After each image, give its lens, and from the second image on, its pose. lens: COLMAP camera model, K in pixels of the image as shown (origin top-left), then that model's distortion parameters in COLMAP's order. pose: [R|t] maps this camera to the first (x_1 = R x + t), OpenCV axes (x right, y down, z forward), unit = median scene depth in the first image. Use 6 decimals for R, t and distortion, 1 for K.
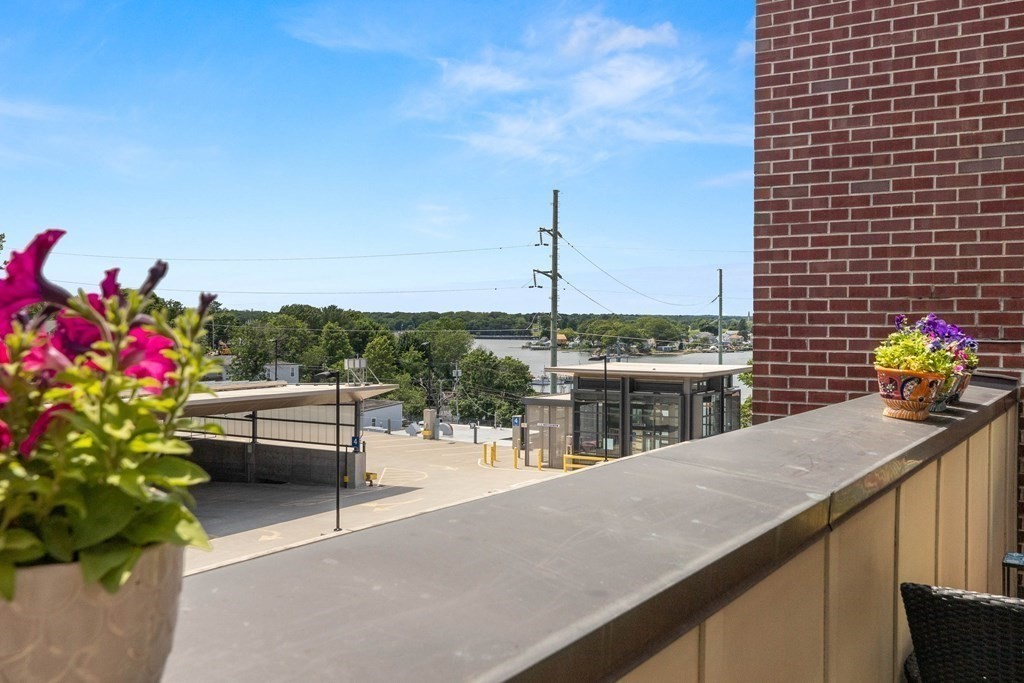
lens RADIAL K [[1013.0, 0, 512.2], [0, 1013.0, 341.6], [0, 0, 1]] dist [-0.007625, 0.000000]
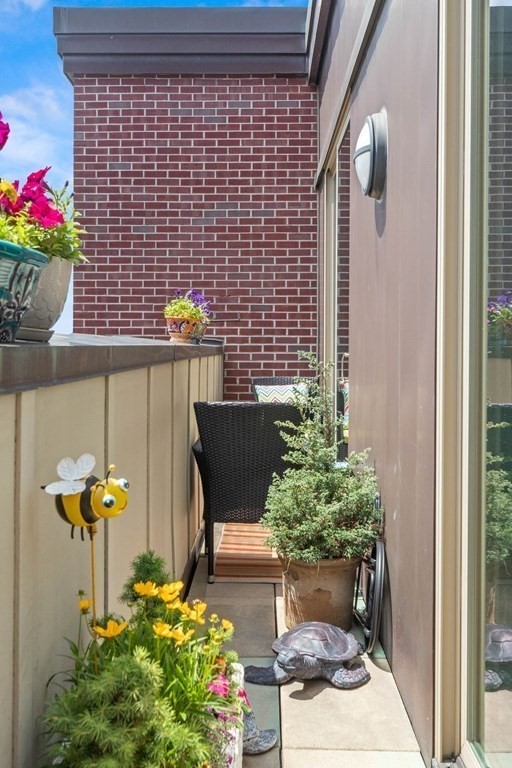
lens RADIAL K [[759.8, 0, 255.6], [0, 759.8, 382.6], [0, 0, 1]] dist [-0.007625, 0.000000]
pose [[0.858535, -0.021656, 0.512298, -0.142784], [0.006828, 0.999502, 0.030810, 0.066145], [-0.512710, -0.022953, 0.858255, -0.194111]]
